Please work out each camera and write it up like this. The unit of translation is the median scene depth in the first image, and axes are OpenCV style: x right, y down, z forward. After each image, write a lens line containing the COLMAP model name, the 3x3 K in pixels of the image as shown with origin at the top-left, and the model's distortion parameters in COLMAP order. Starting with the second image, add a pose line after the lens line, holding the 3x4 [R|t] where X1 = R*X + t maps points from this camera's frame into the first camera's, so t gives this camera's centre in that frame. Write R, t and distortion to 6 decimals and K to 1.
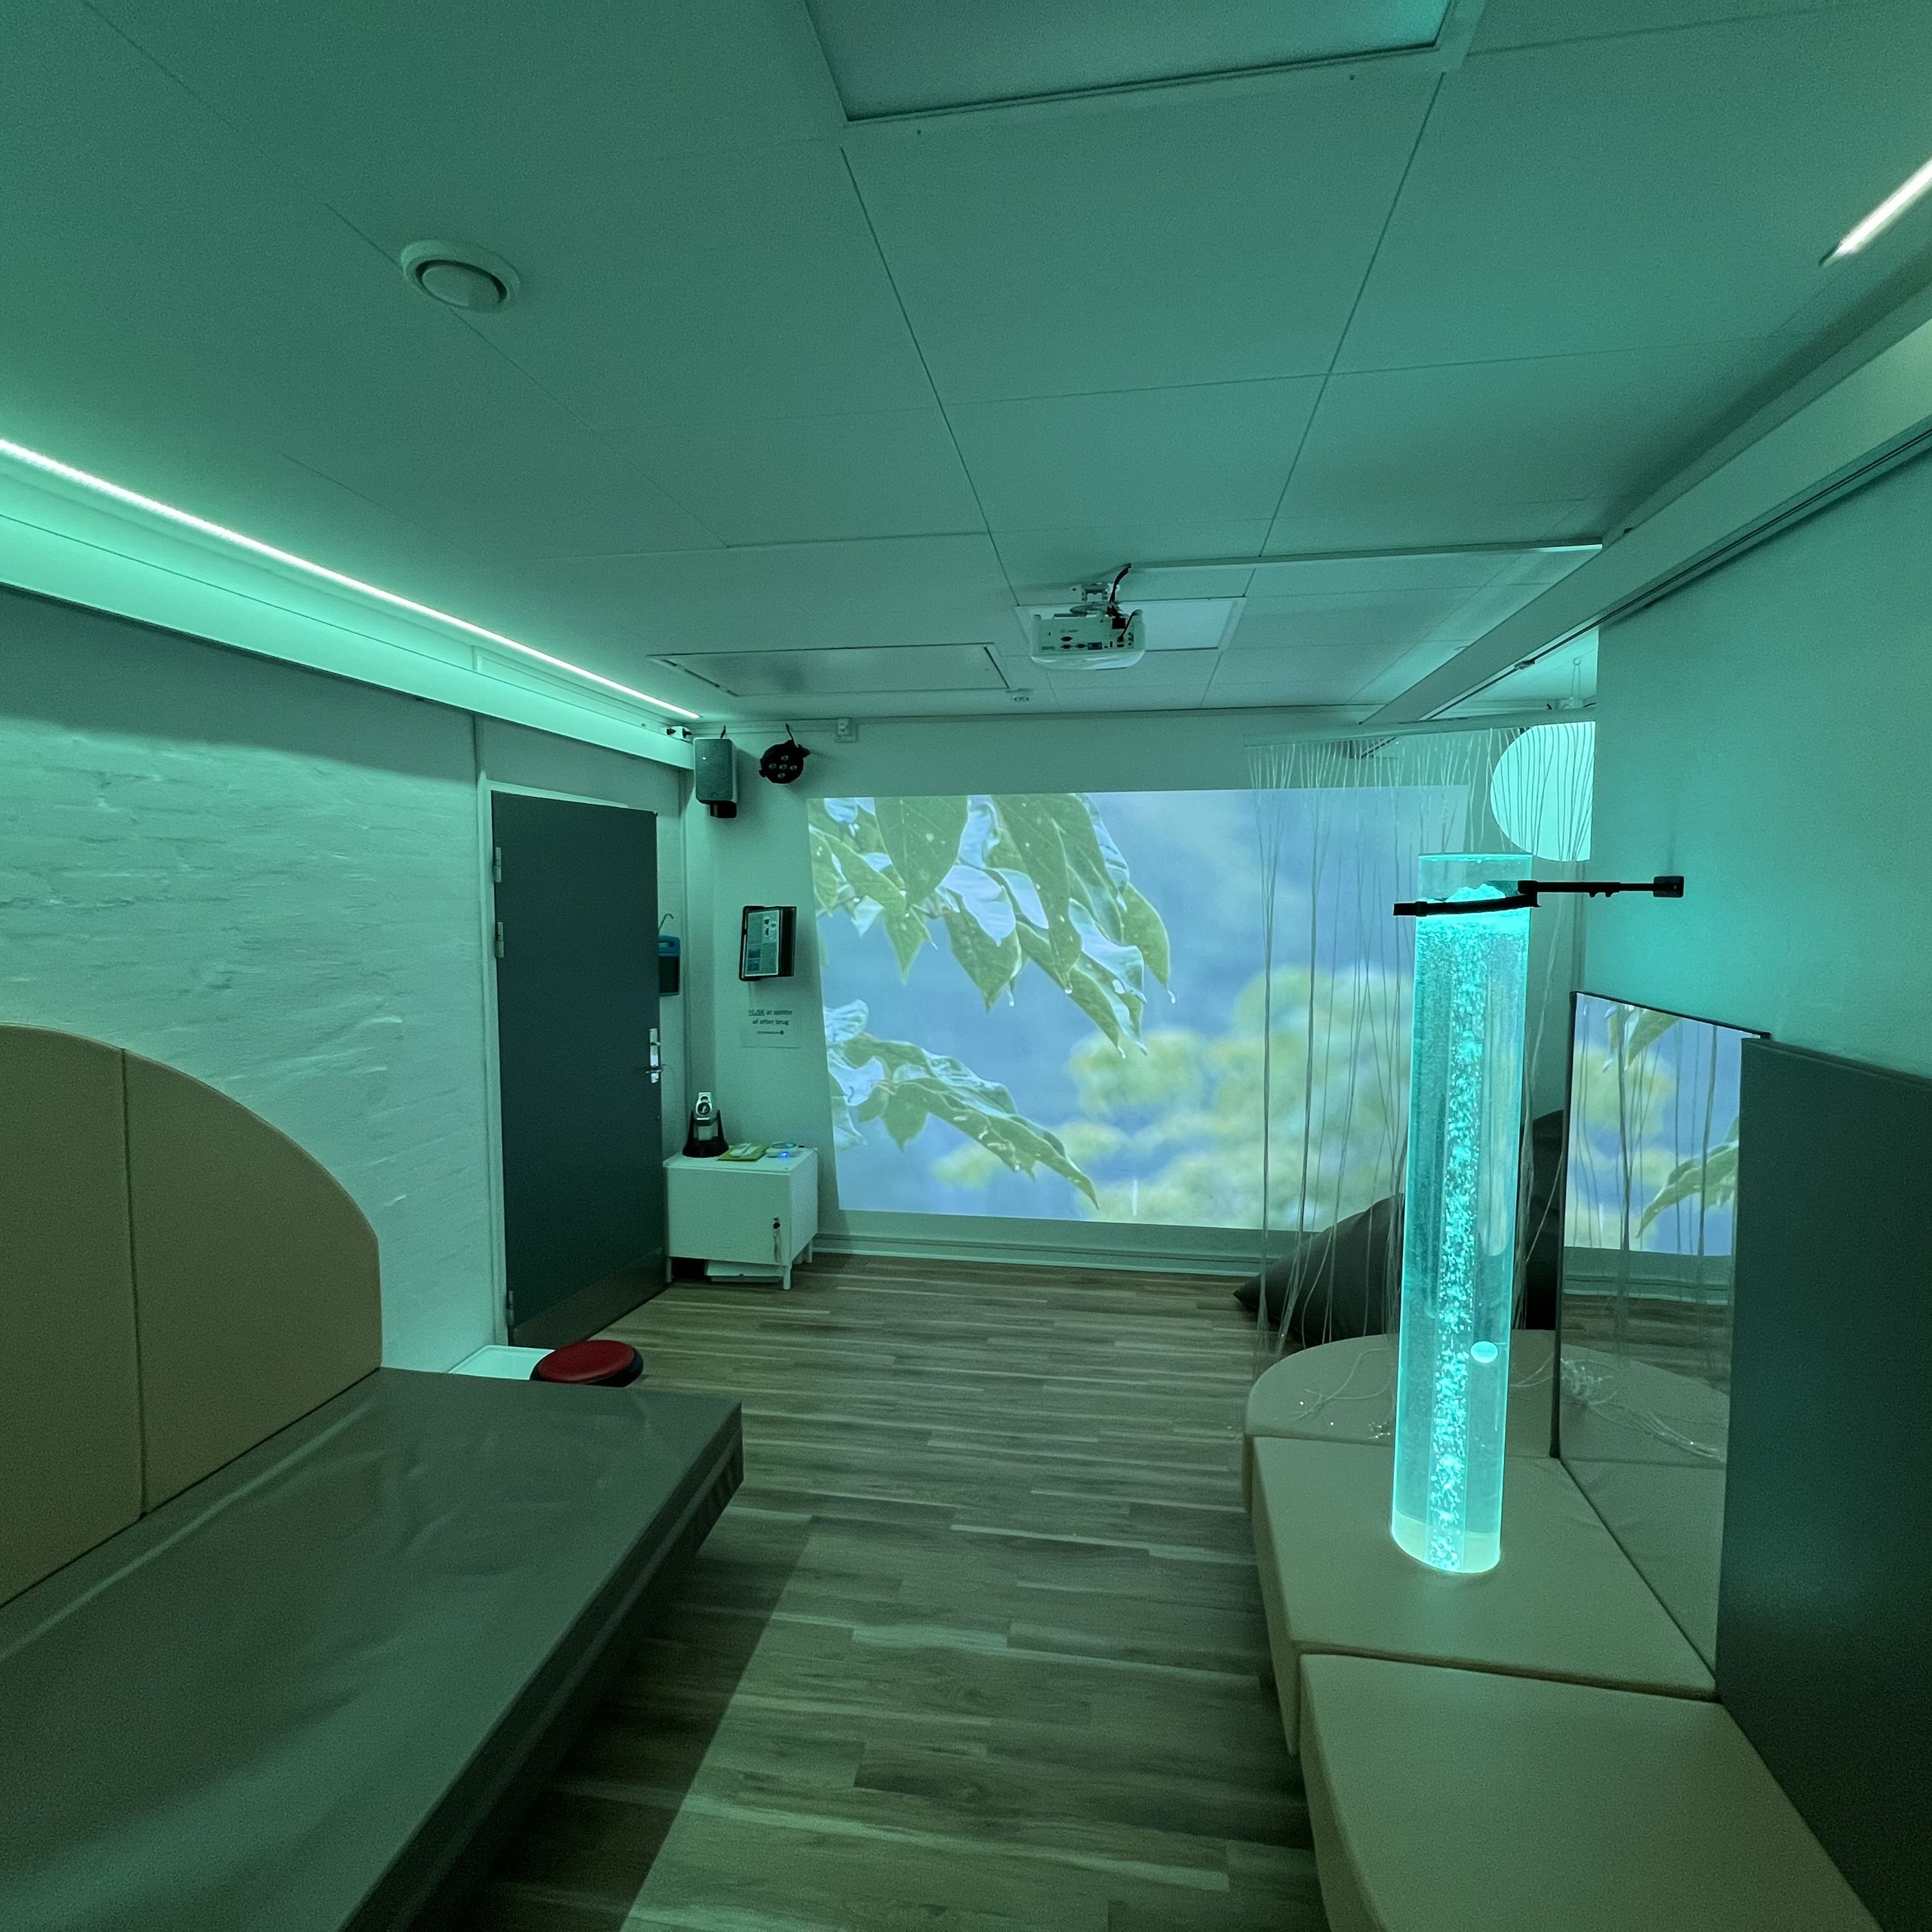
lens RADIAL K [[1028.1, 0, 966.0], [0, 1028.1, 966.0], [0, 0, 1]] dist [-0.000998, -0.000133]
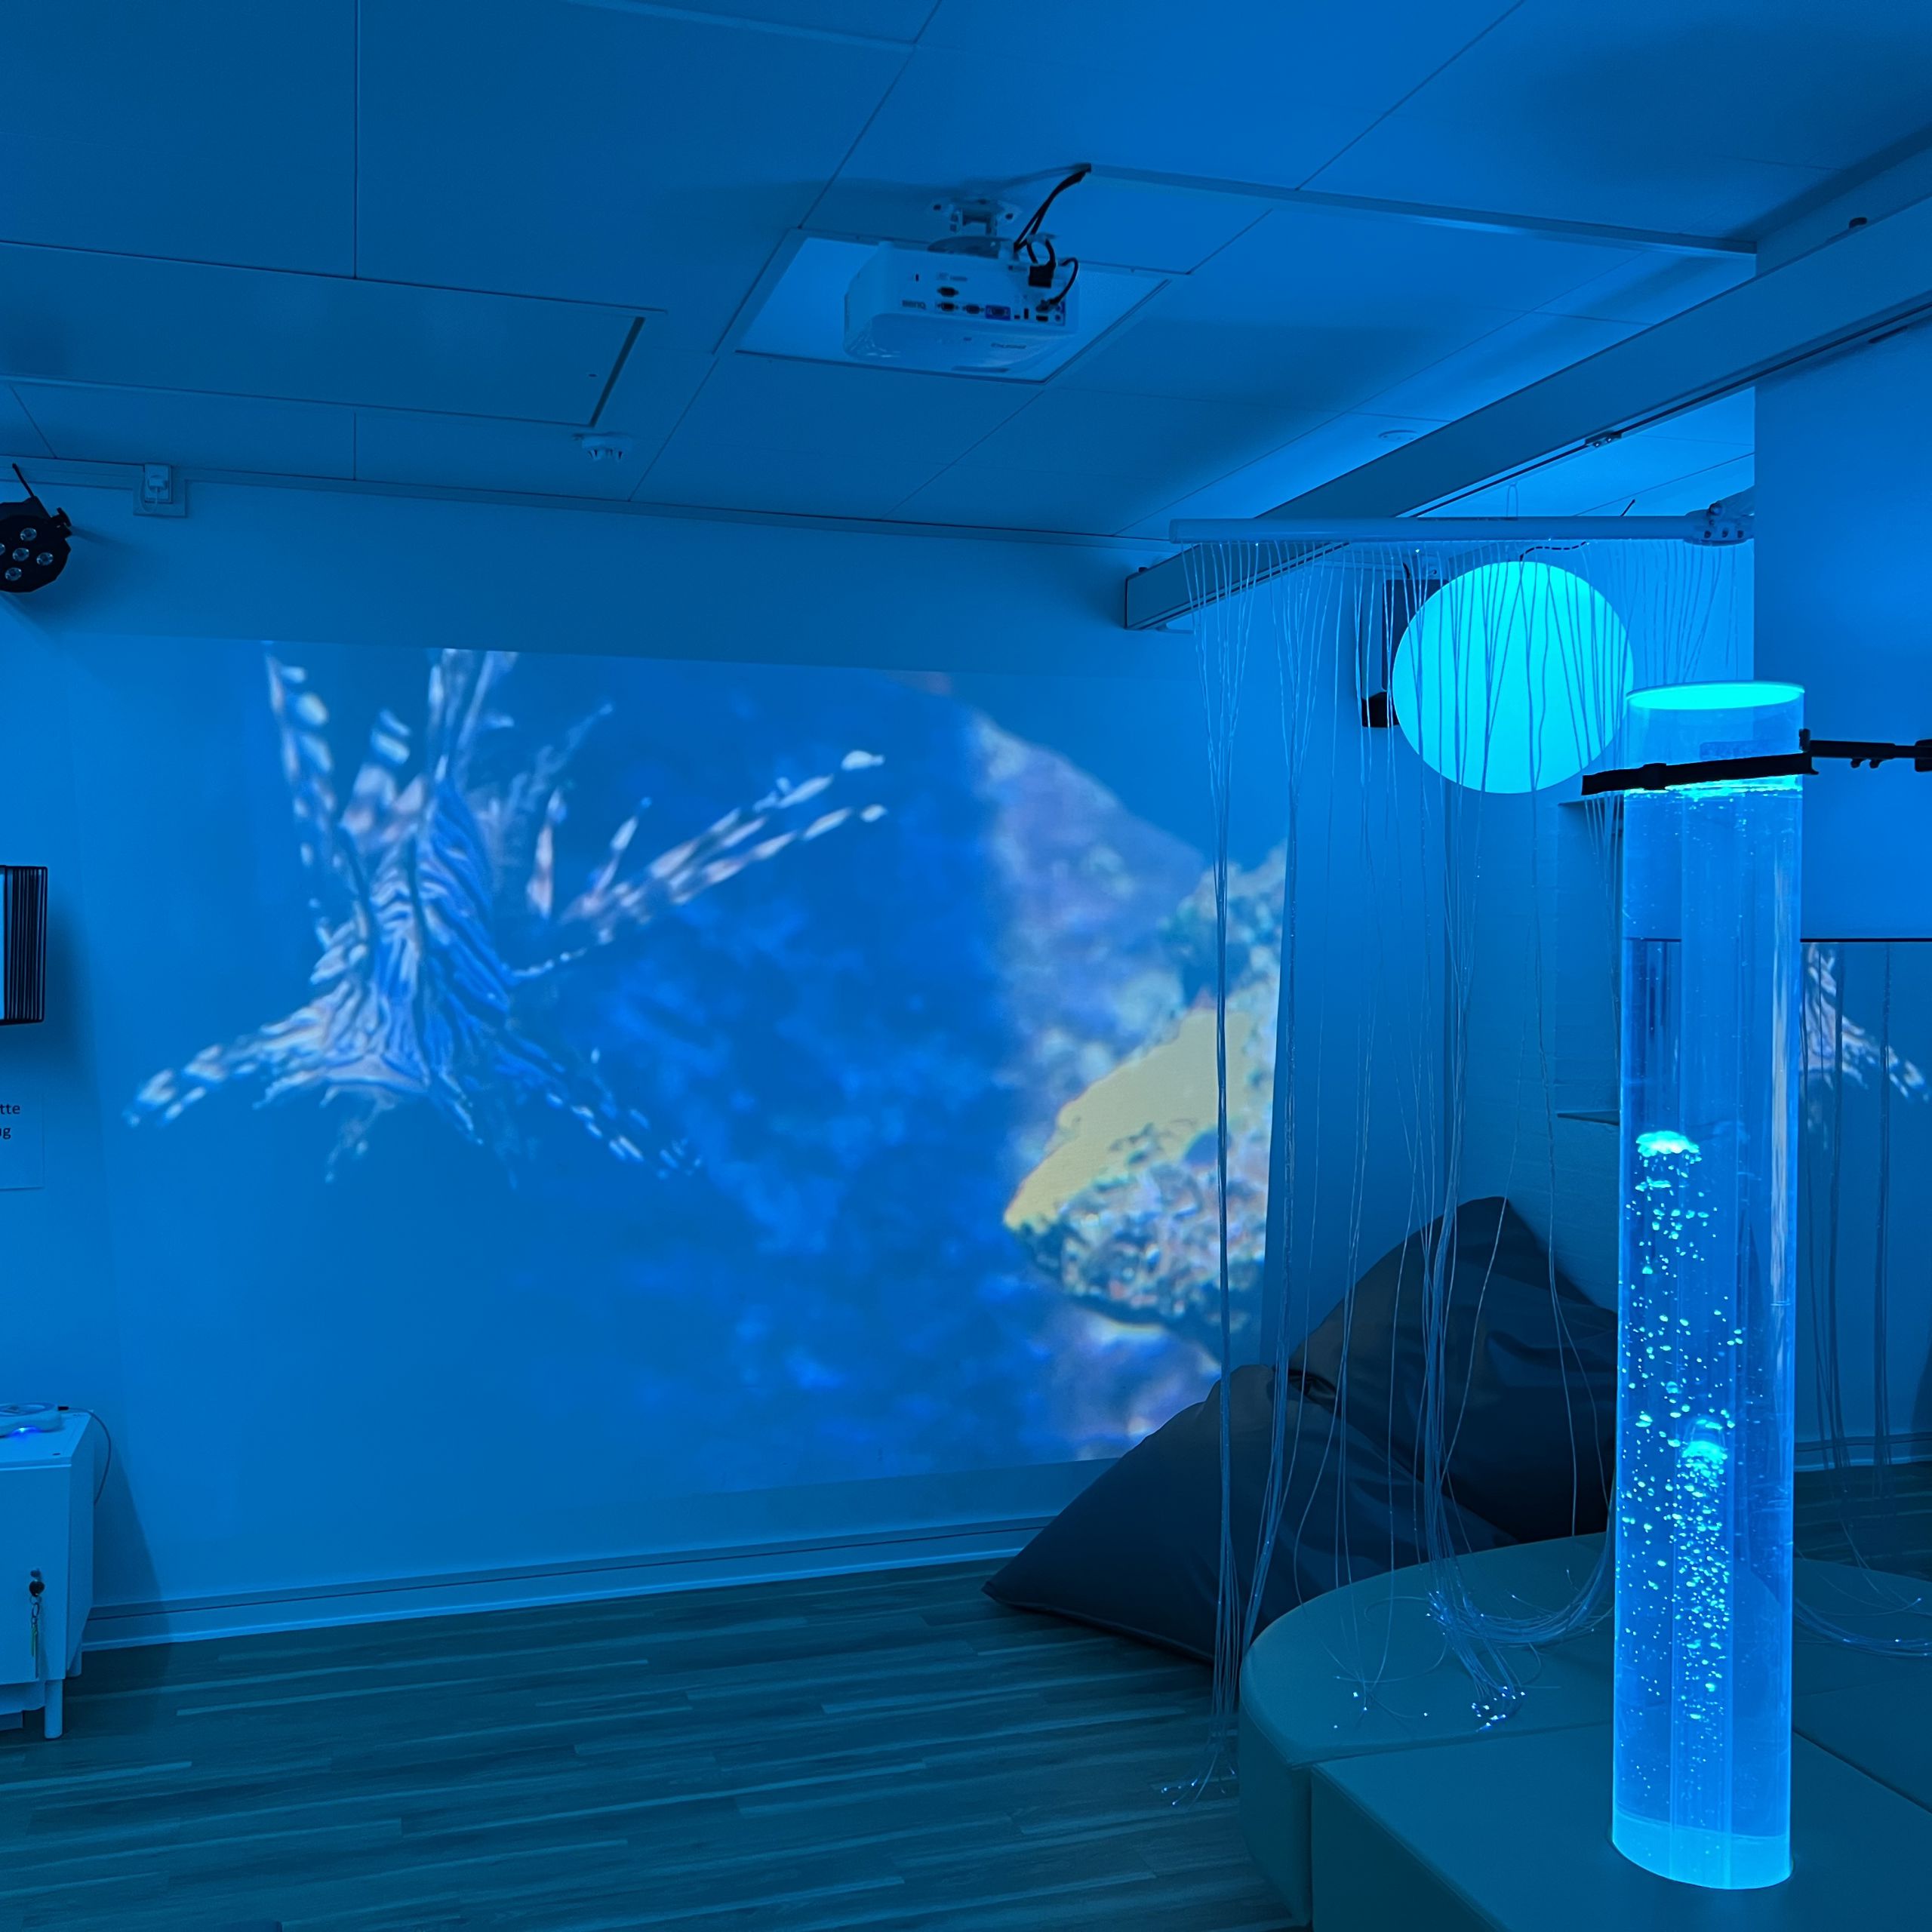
lens RADIAL K [[1924.7, 0, 966.0], [0, 1924.7, 966.0], [0, 0, 1]] dist [0.064040, -0.106456]
pose [[0.894706, -0.004866, 0.446629, -0.228405], [0.033089, 0.997915, -0.055412, 0.055915], [-0.445428, 0.064356, 0.893002, 0.086342]]
